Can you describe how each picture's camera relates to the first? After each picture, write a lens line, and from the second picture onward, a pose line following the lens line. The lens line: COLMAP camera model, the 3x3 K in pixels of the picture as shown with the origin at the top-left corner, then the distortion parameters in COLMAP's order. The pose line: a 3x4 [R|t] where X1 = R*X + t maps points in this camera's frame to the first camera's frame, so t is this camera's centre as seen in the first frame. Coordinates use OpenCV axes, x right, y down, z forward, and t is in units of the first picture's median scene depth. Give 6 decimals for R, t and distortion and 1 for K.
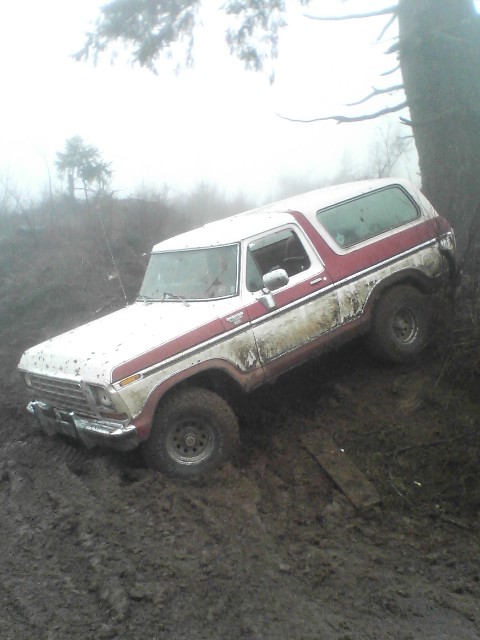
lens RADIAL K [[800.2, 0, 240.0], [0, 800.2, 320.0], [0, 0, 1]] dist [0.011433, -0.033301]
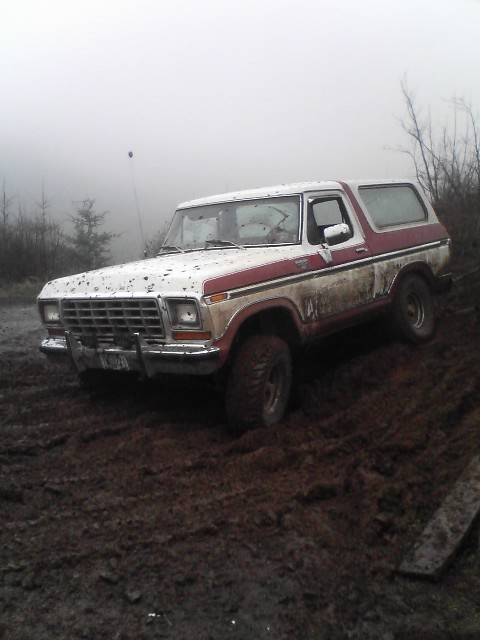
lens RADIAL K [[800.2, 0, 240.0], [0, 800.2, 320.0], [0, 0, 1]] dist [0.011433, -0.033301]
pose [[0.959061, 0.121529, 0.255798, -0.308921], [-0.084644, 0.984965, -0.150600, 0.211601], [-0.270254, 0.122782, 0.954928, 0.103424]]
